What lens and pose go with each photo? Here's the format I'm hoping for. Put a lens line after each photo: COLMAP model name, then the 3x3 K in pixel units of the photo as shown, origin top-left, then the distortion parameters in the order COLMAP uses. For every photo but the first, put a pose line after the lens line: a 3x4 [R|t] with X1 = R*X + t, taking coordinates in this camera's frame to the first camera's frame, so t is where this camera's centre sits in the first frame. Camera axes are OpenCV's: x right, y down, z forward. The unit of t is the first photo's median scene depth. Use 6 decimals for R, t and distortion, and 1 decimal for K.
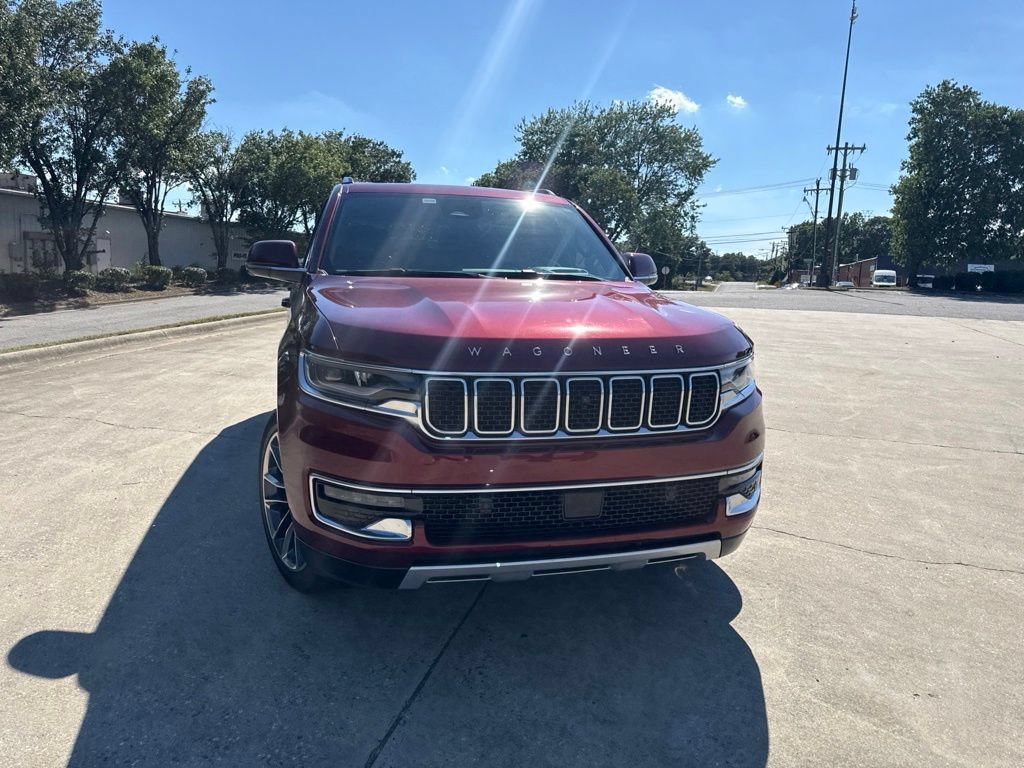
lens RADIAL K [[723.9, 0, 516.0], [0, 723.9, 385.3], [0, 0, 1]] dist [0.036992, -0.042201]
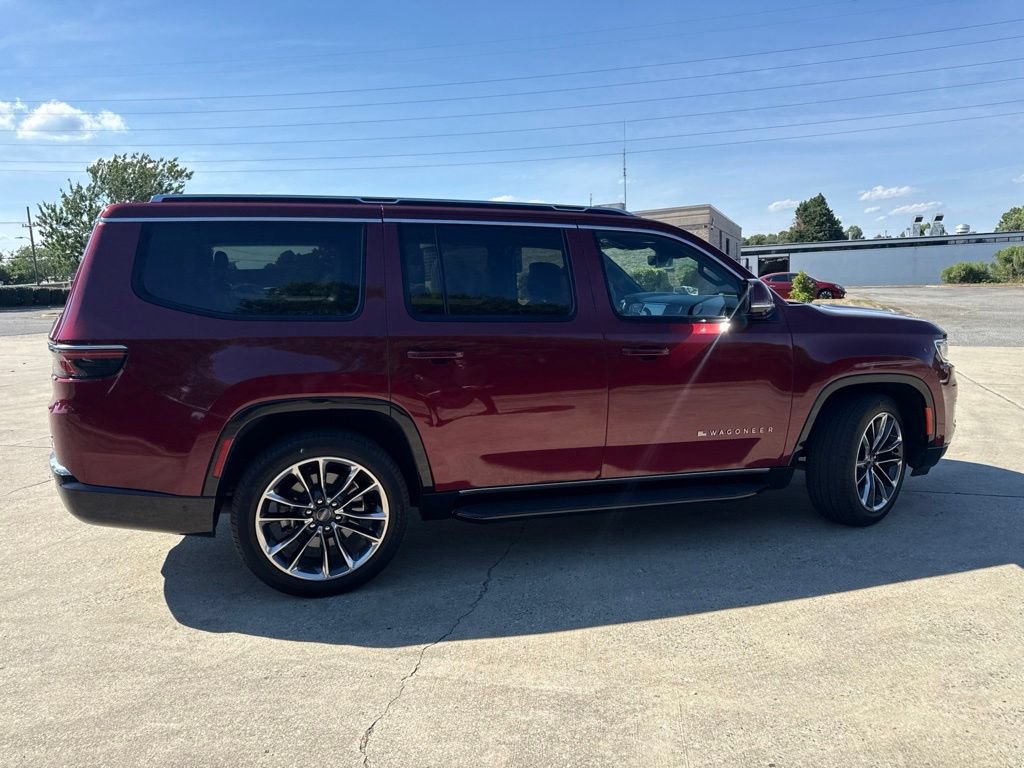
lens RADIAL K [[723.9, 0, 520.1], [0, 723.9, 387.2], [0, 0, 1]] dist [0.036992, -0.042201]
pose [[-0.027203, -0.176250, 0.983970, -0.639261], [0.185625, 0.966323, 0.178221, -0.139760], [-0.982244, 0.187498, 0.006429, 0.635341]]
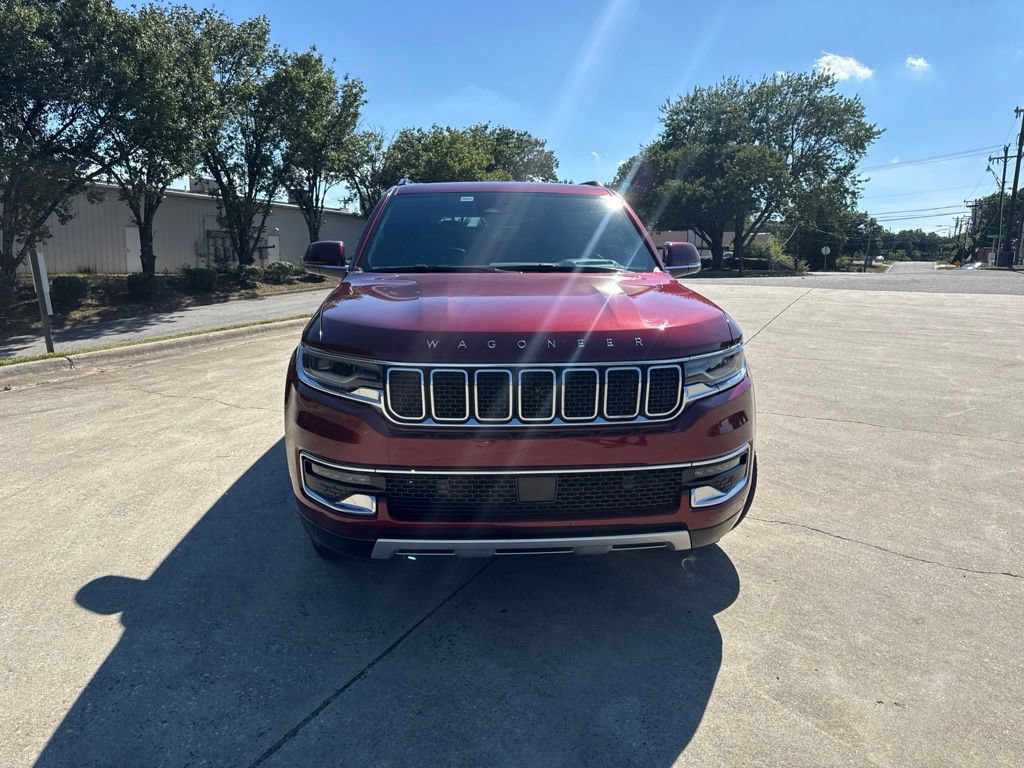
lens RADIAL K [[723.9, 0, 515.1], [0, 723.9, 380.3], [0, 0, 1]] dist [0.036992, -0.042201]
pose [[0.978964, 0.013165, -0.203607, 0.083442], [-0.010724, 0.999857, 0.013086, -0.002348], [0.203750, -0.010627, 0.978965, -0.011132]]
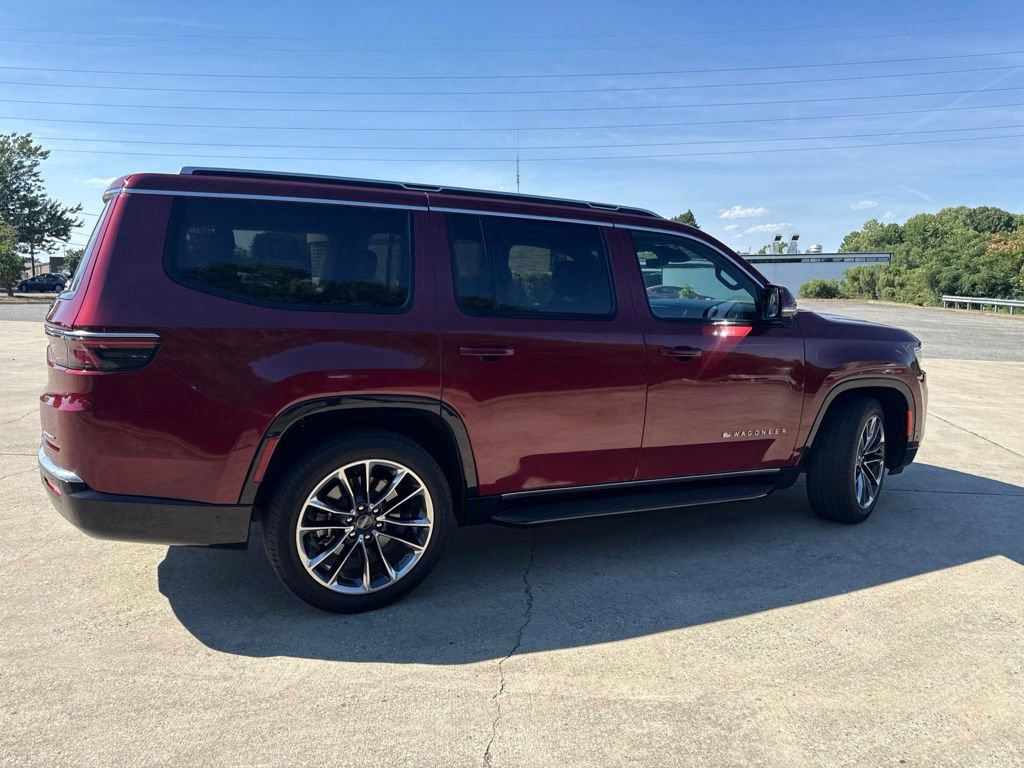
lens RADIAL K [[723.9, 0, 521.4], [0, 723.9, 376.7], [0, 0, 1]] dist [0.036992, -0.042201]
pose [[-0.190418, -0.159959, 0.968584, -0.614118], [0.142914, 0.971608, 0.188554, -0.151618], [-0.971245, 0.174328, -0.162151, 0.733799]]
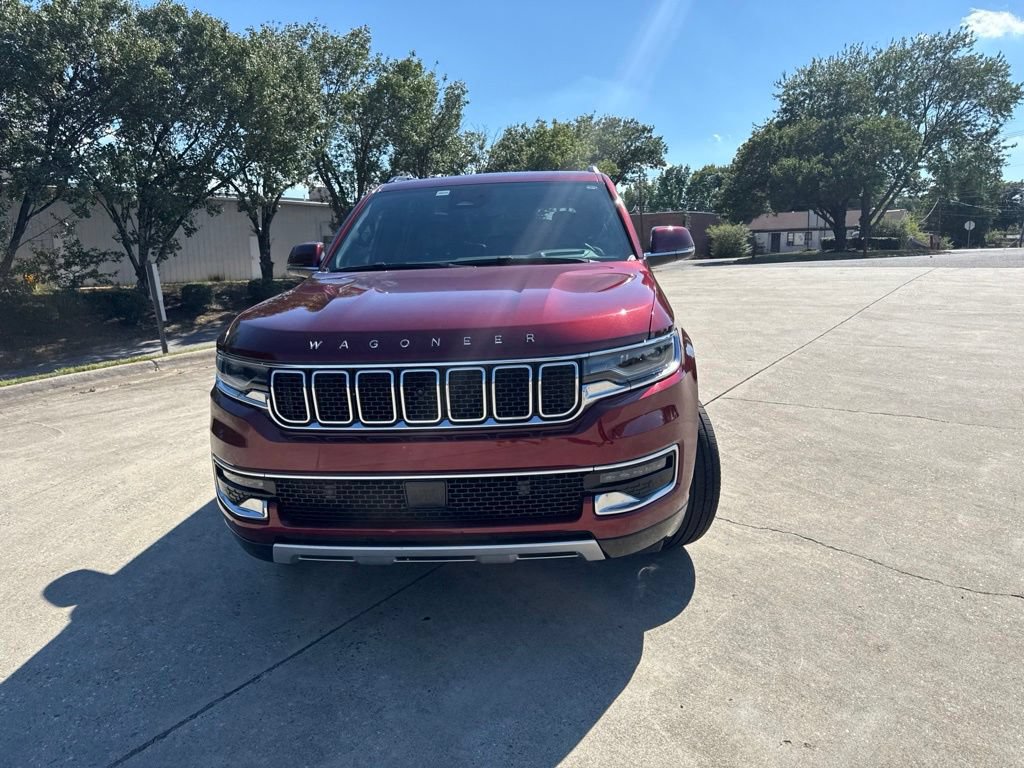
lens RADIAL K [[724.2, 0, 516.3], [0, 724.2, 380.2], [0, 0, 1]] dist [0.028221, -0.030872]
pose [[0.932741, 0.000907, -0.360547, 0.174614], [0.007707, 0.999718, 0.022454, -0.004990], [0.360465, -0.023722, 0.932471, 0.033920]]
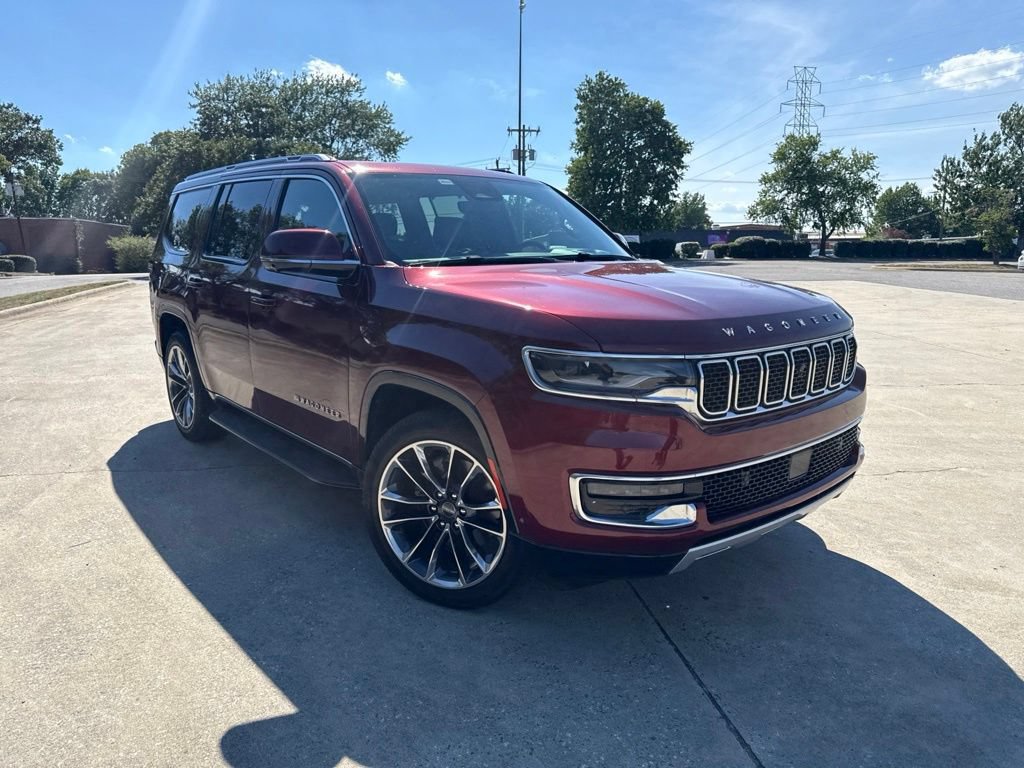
lens RADIAL K [[723.9, 0, 518.6], [0, 723.9, 394.1], [0, 0, 1]] dist [0.036992, -0.042201]
pose [[0.907669, -0.116420, 0.403215, -0.221272], [0.099816, 0.993070, 0.062035, -0.015543], [-0.407643, -0.016060, 0.913000, 0.050318]]
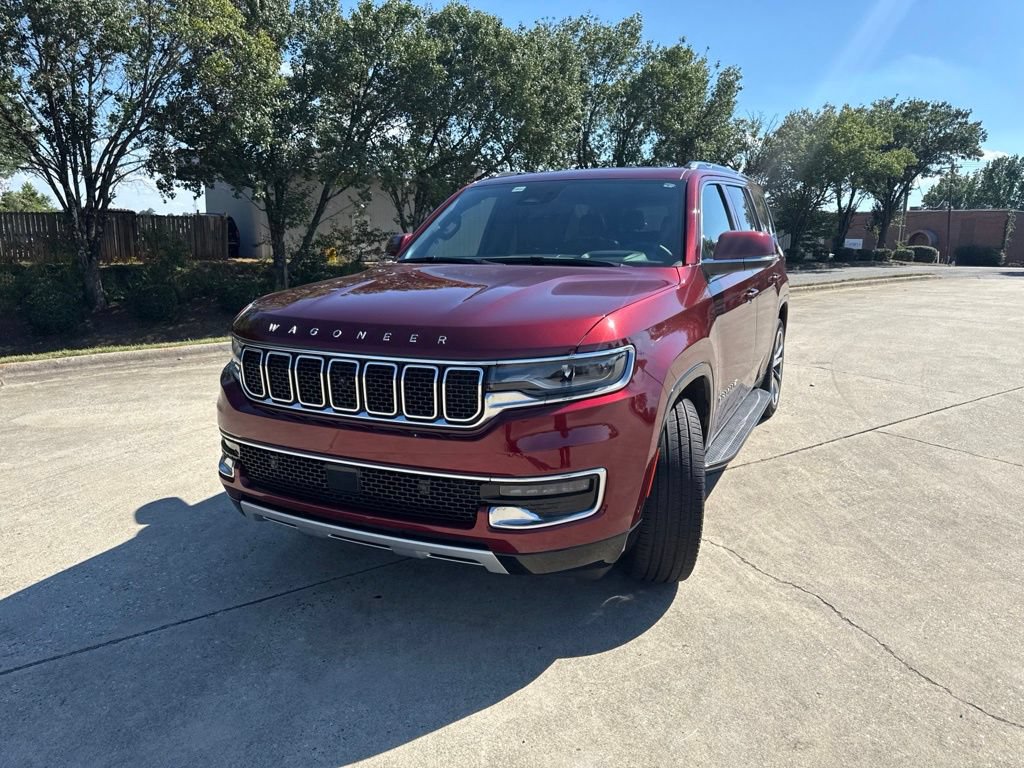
lens RADIAL K [[723.9, 0, 514.5], [0, 723.9, 382.5], [0, 0, 1]] dist [0.036992, -0.042201]
pose [[0.742767, 0.105343, -0.661211, 0.294645], [-0.092654, 0.994216, 0.054315, -0.017254], [0.663108, 0.020920, 0.748231, 0.112188]]
